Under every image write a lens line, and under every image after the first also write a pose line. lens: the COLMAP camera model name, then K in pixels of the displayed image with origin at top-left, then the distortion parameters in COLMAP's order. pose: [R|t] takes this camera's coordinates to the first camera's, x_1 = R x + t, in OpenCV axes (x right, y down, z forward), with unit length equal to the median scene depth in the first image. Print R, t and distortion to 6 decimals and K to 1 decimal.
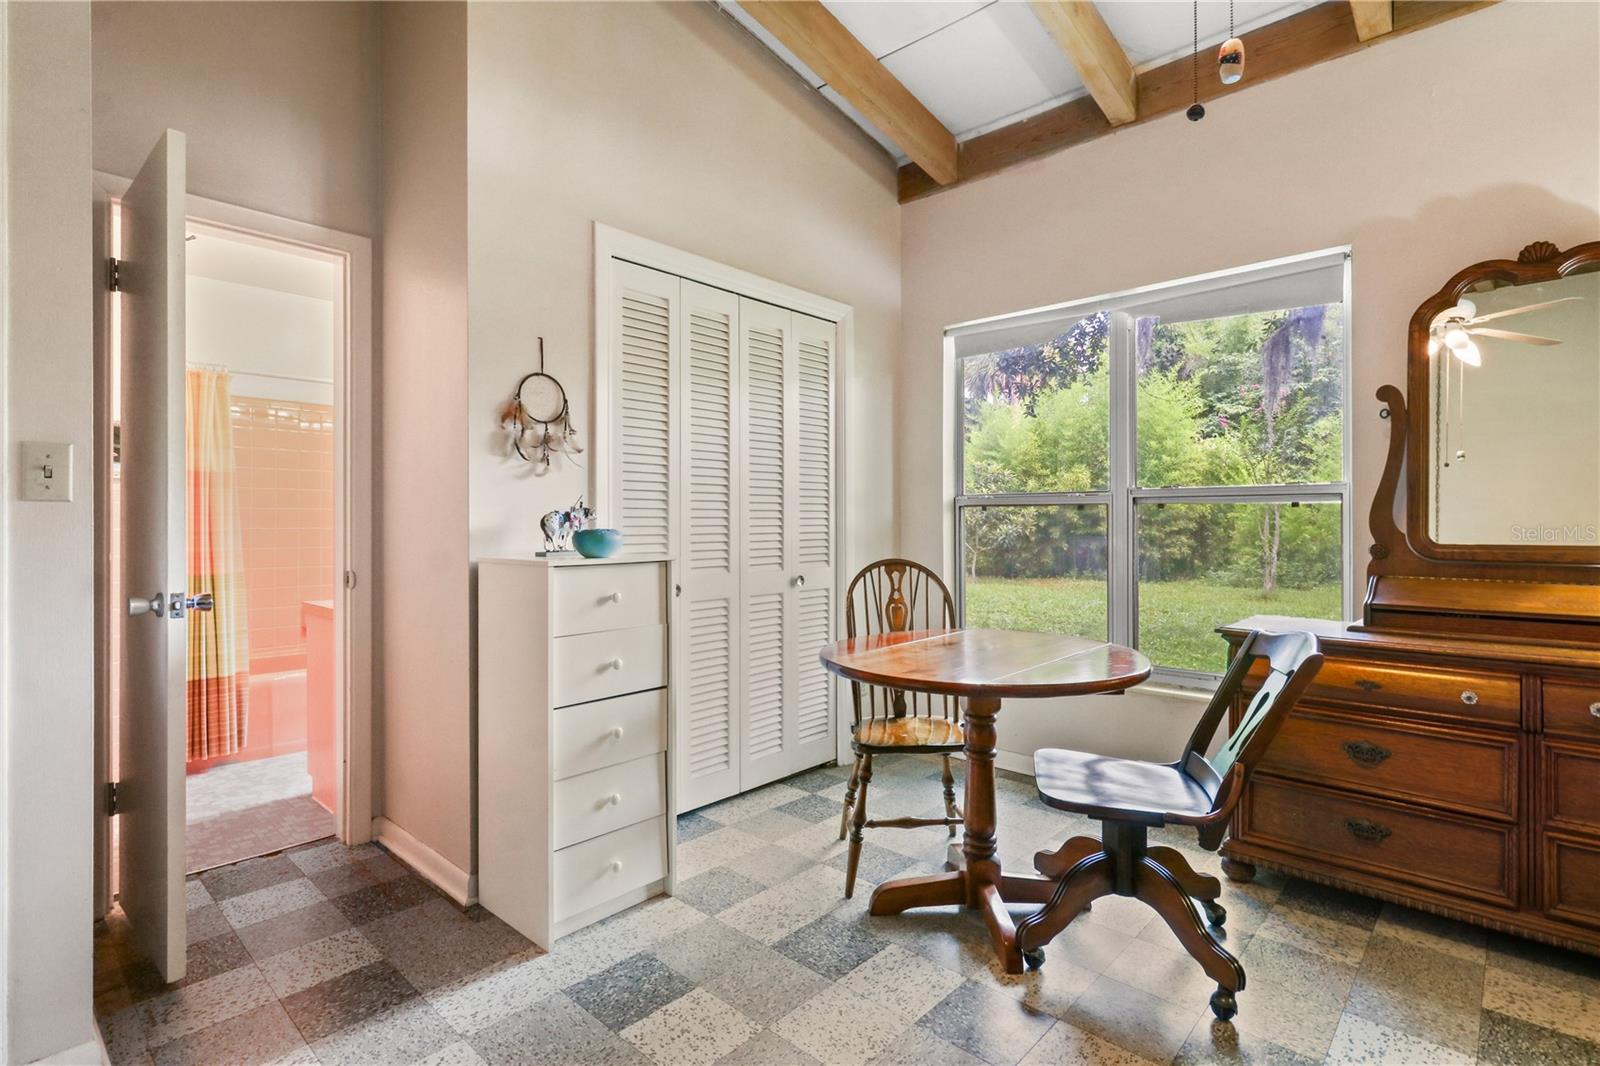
lens RADIAL K [[765.2, 0, 793.6], [0, 765.2, 530.7], [0, 0, 1]] dist [0.001792, -0.000283]
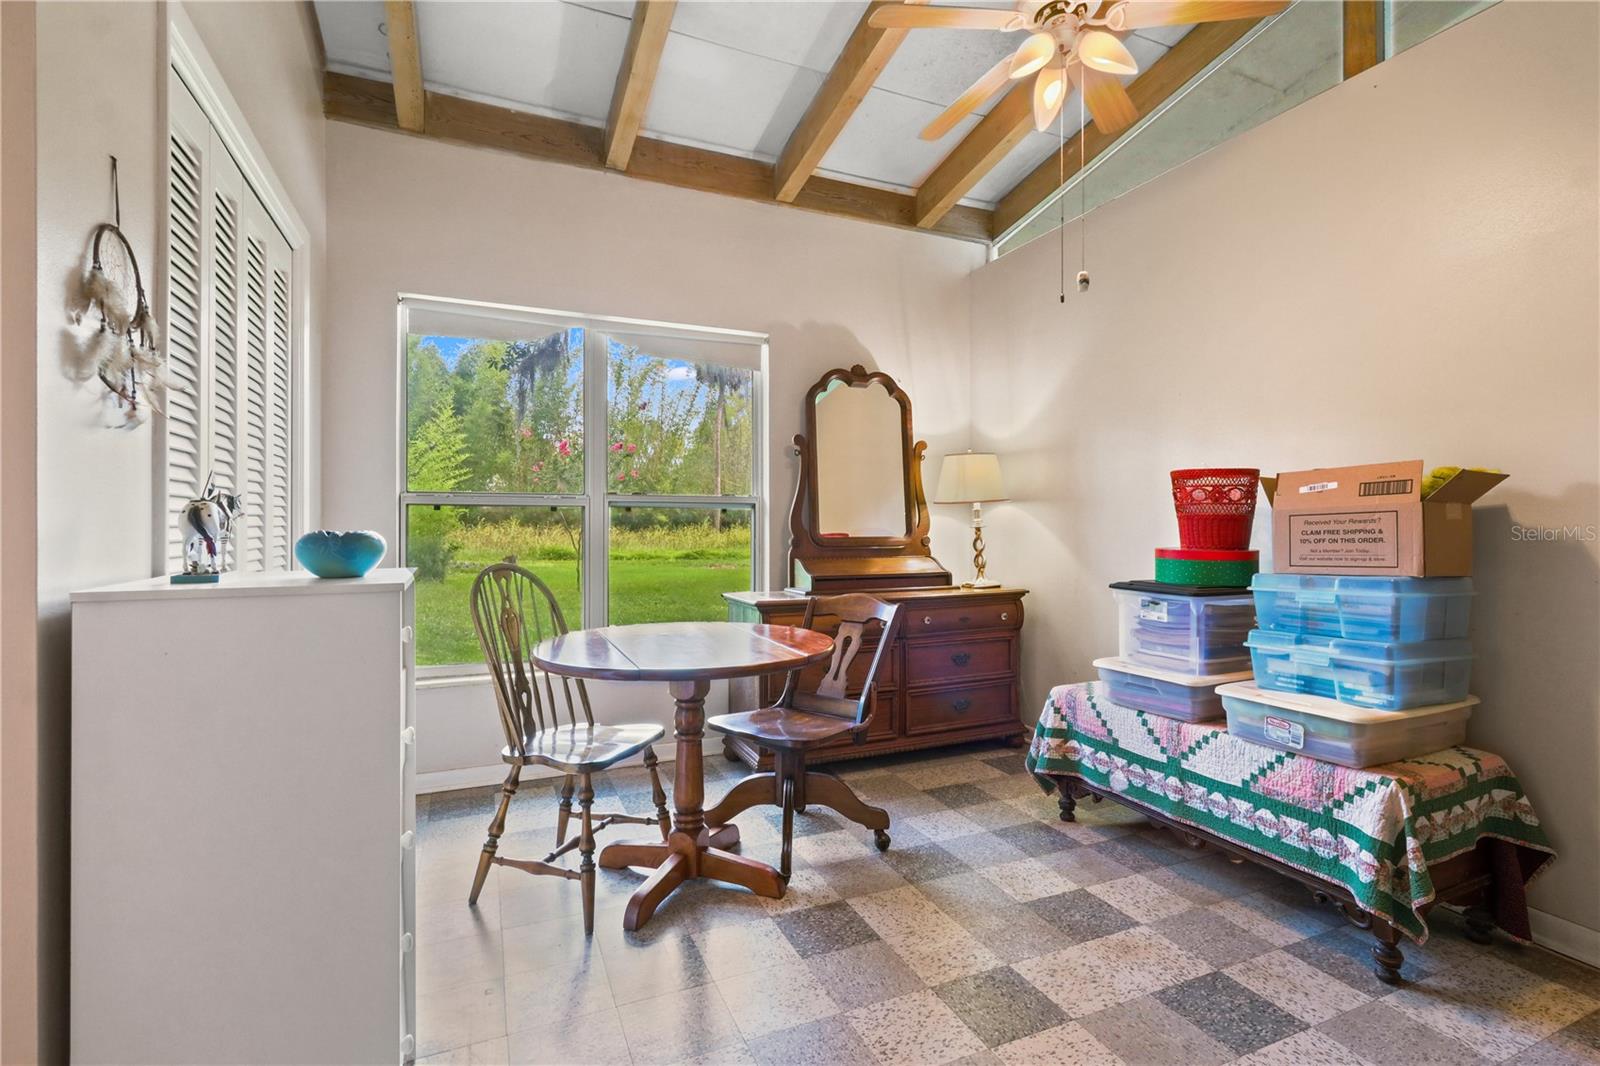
lens RADIAL K [[765.2, 0, 799.2], [0, 765.2, 527.6], [0, 0, 1]] dist [0.001792, -0.000283]
pose [[0.395460, -0.003737, 0.918475, -0.549774], [0.003659, 0.999990, 0.002493, -0.005719], [-0.918476, 0.002375, 0.395470, 0.337499]]
